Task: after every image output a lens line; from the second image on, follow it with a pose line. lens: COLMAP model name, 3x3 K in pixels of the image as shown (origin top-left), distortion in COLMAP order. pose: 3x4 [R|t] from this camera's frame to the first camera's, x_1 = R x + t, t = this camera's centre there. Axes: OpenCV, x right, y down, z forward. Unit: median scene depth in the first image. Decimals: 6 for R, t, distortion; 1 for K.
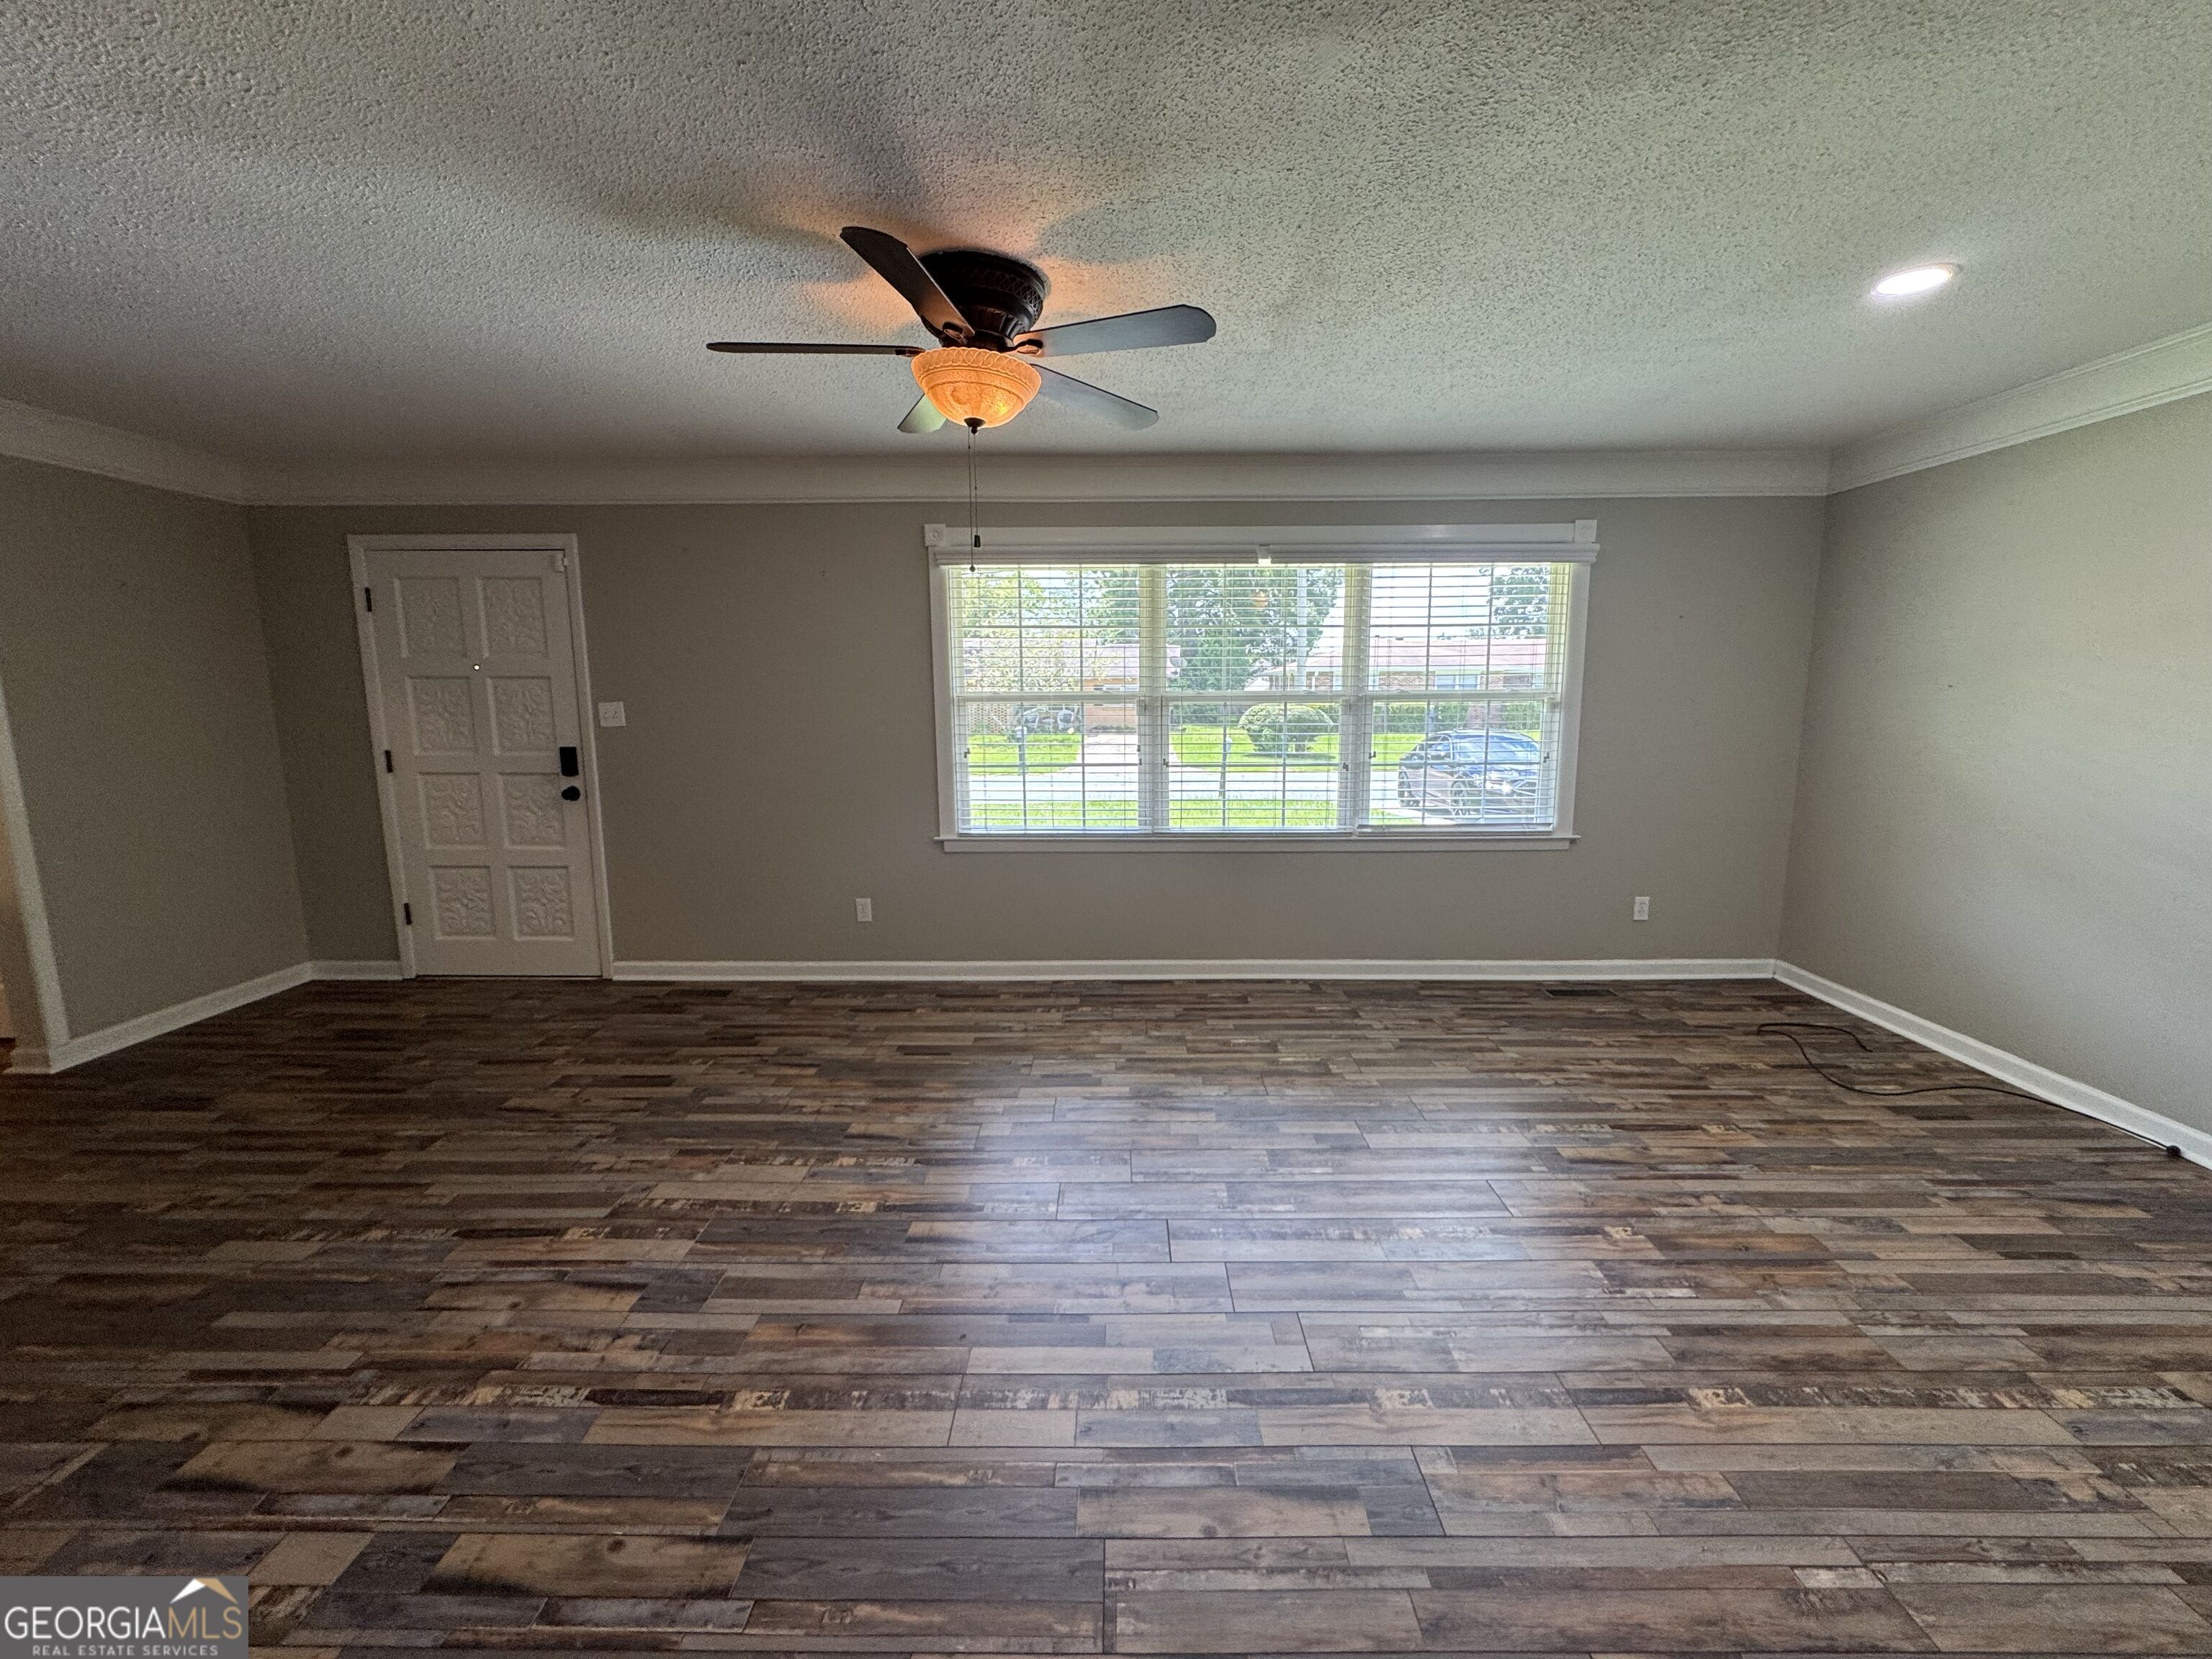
lens RADIAL K [[885.9, 0, 1109.8], [0, 885.9, 825.5], [0, 0, 1]] dist [-0.003865, 0.000381]
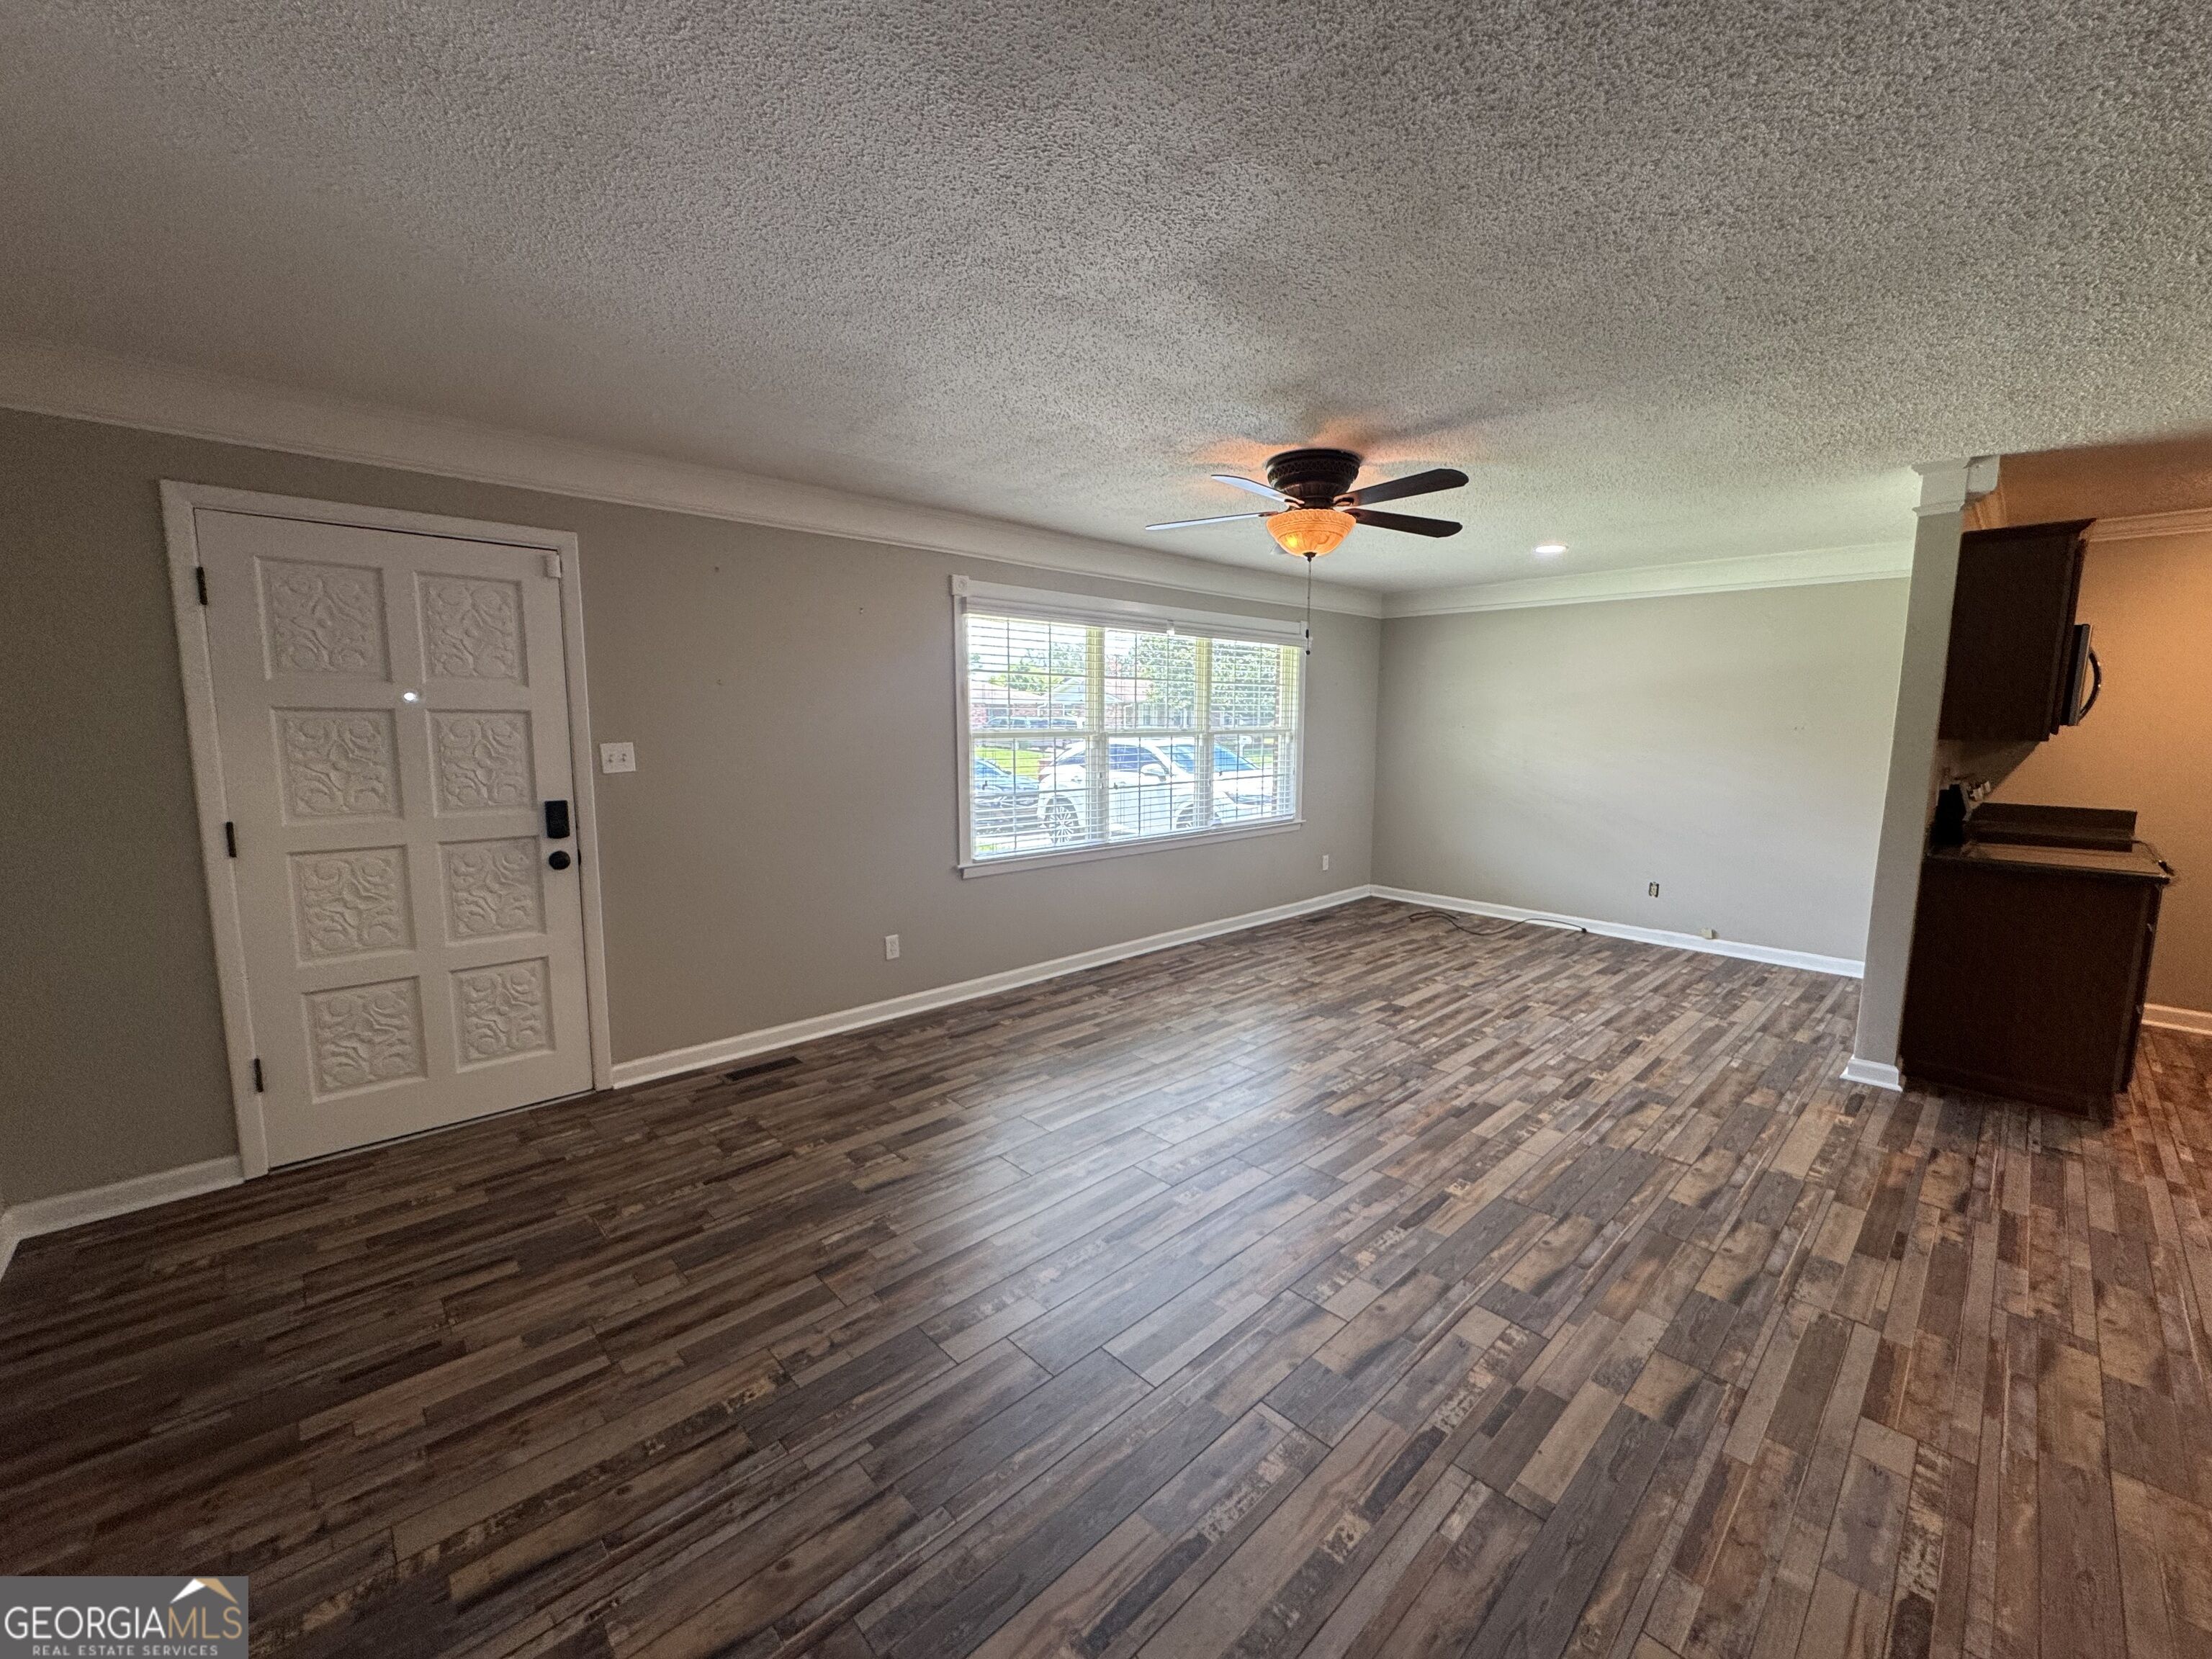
lens RADIAL K [[885.9, 0, 1108.7], [0, 885.9, 825.6], [0, 0, 1]] dist [-0.003865, 0.000381]
pose [[0.720037, -0.076581, 0.689697, -1.195723], [0.094766, 0.995432, 0.011594, -0.045204], [-0.687434, 0.057011, 0.724005, 0.156499]]
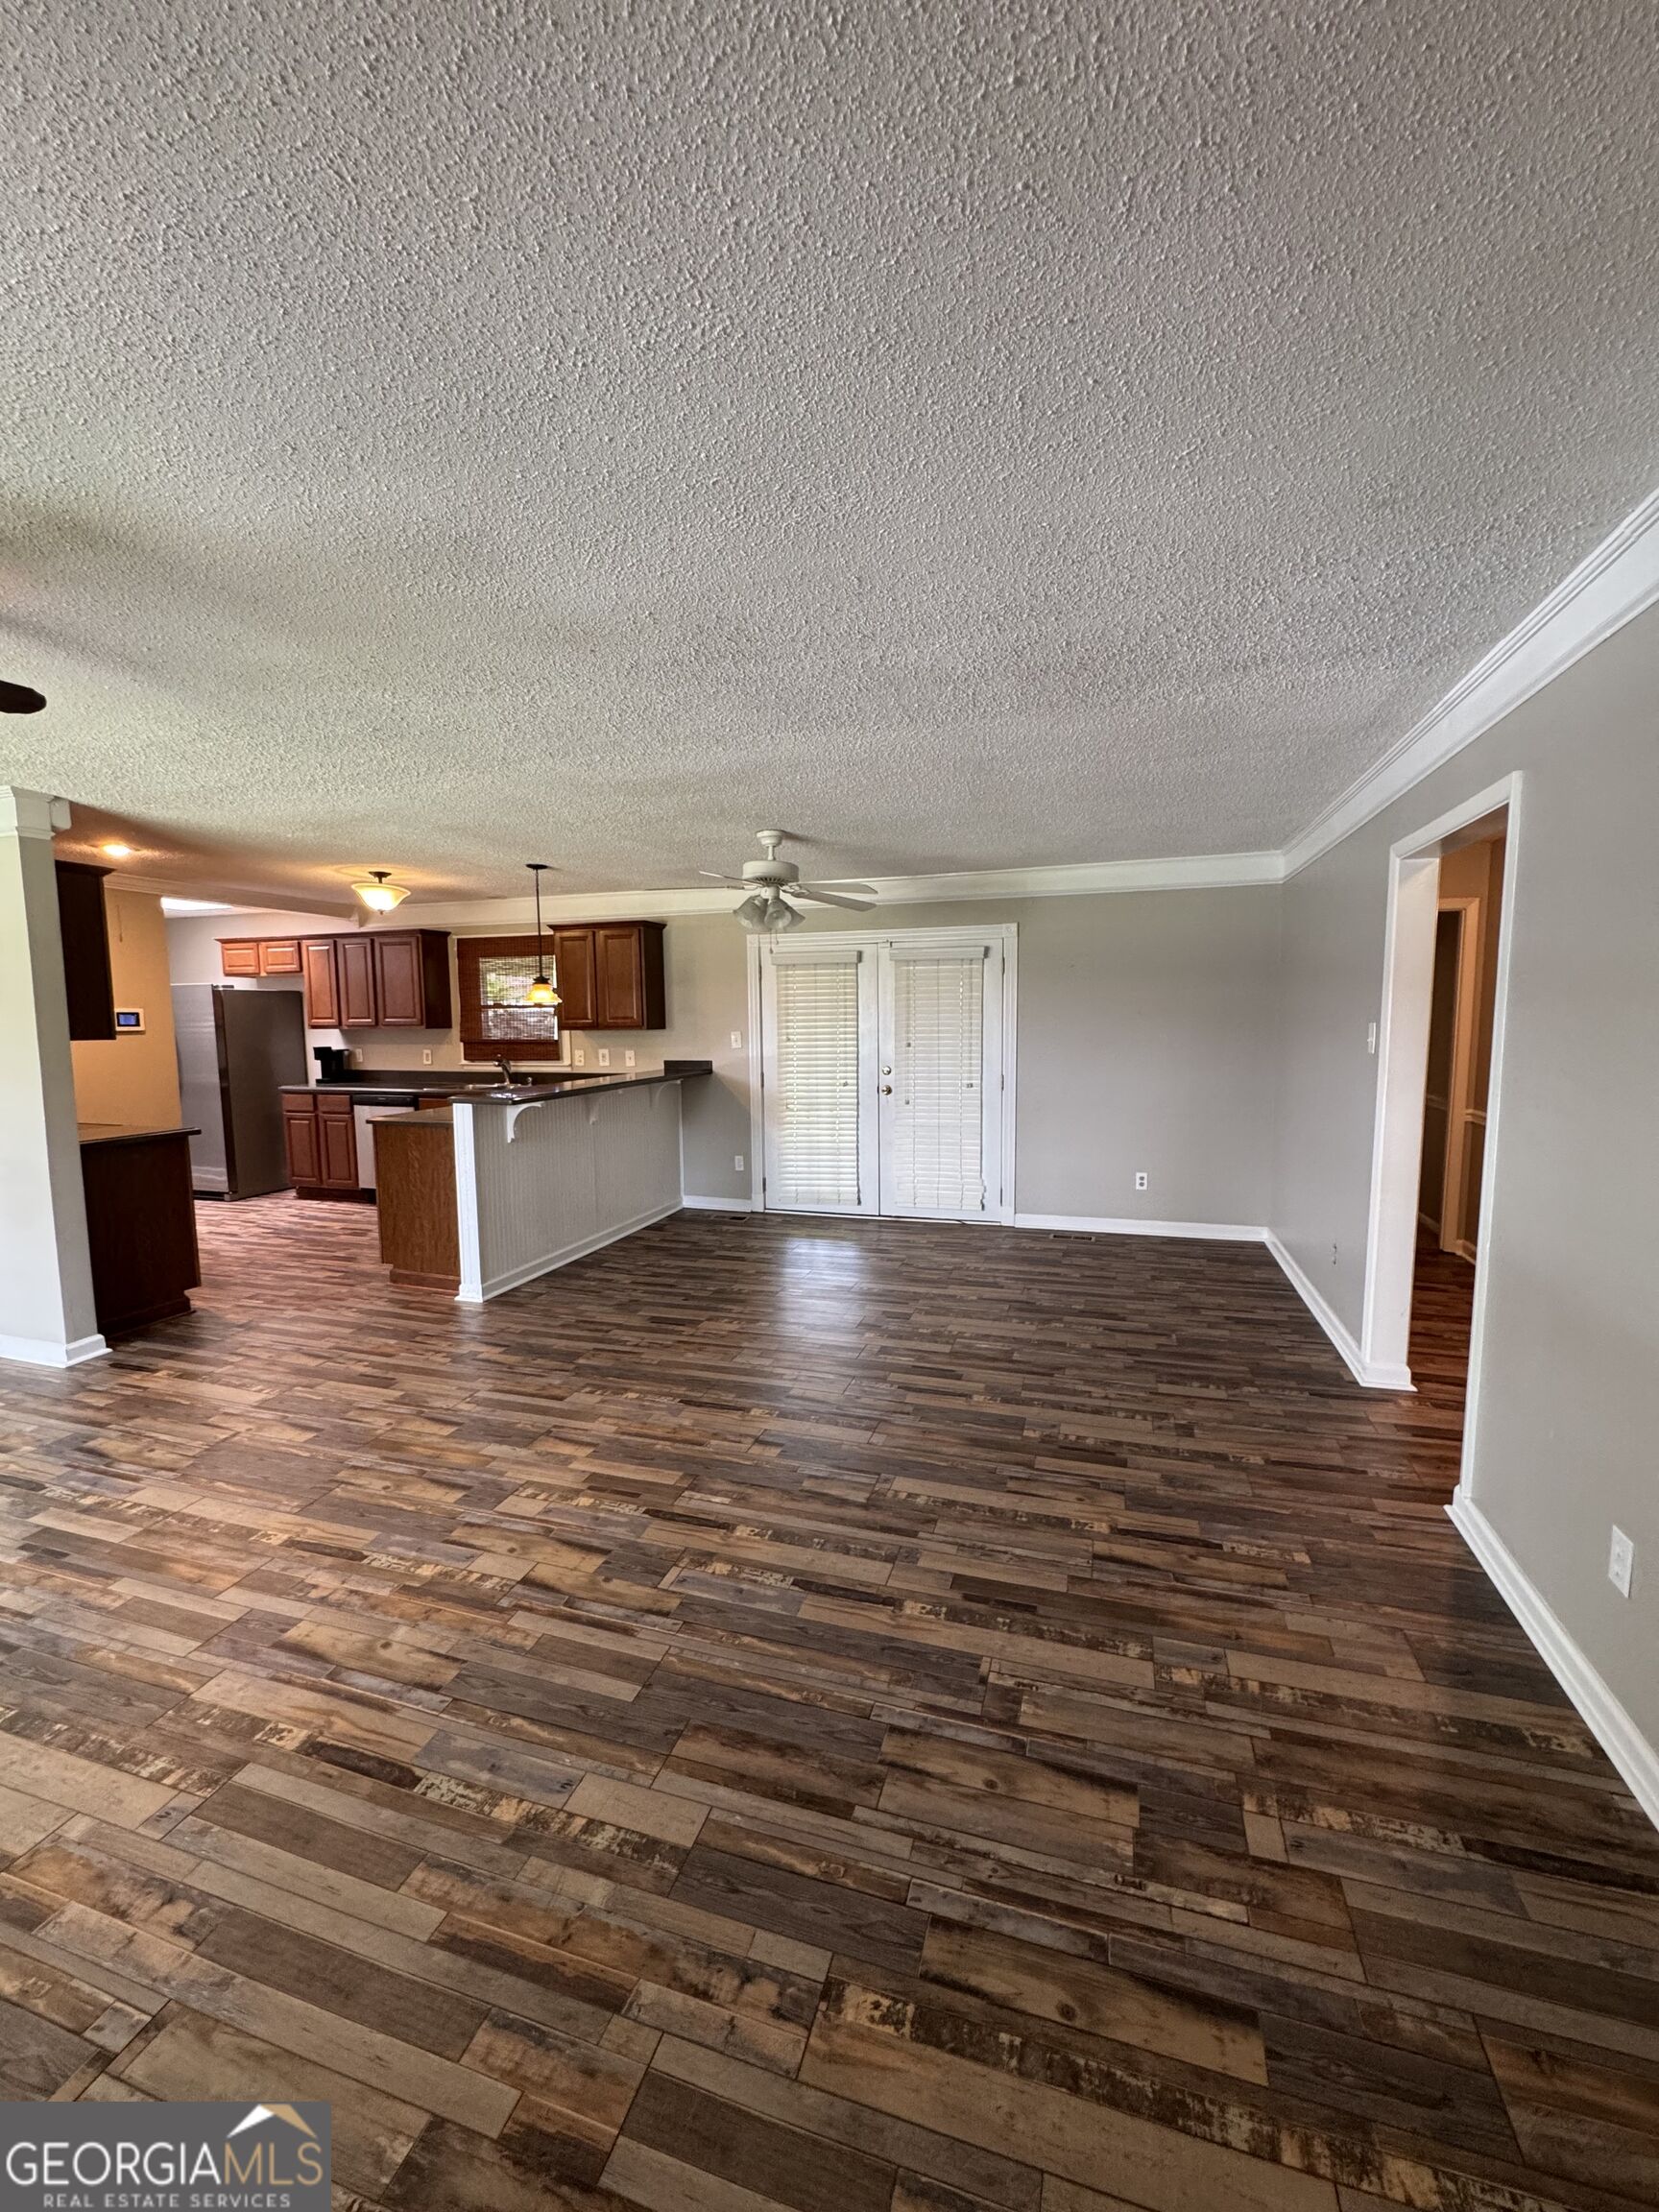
lens RADIAL K [[885.9, 0, 831.1], [0, 885.9, 1105.2], [0, 0, 1]] dist [-0.003865, 0.000381]
pose [[-0.955826, -0.015836, 0.293505, -1.063164], [0.057302, 0.969349, 0.238910, -0.204521], [-0.288293, 0.245175, -0.925622, 1.200401]]
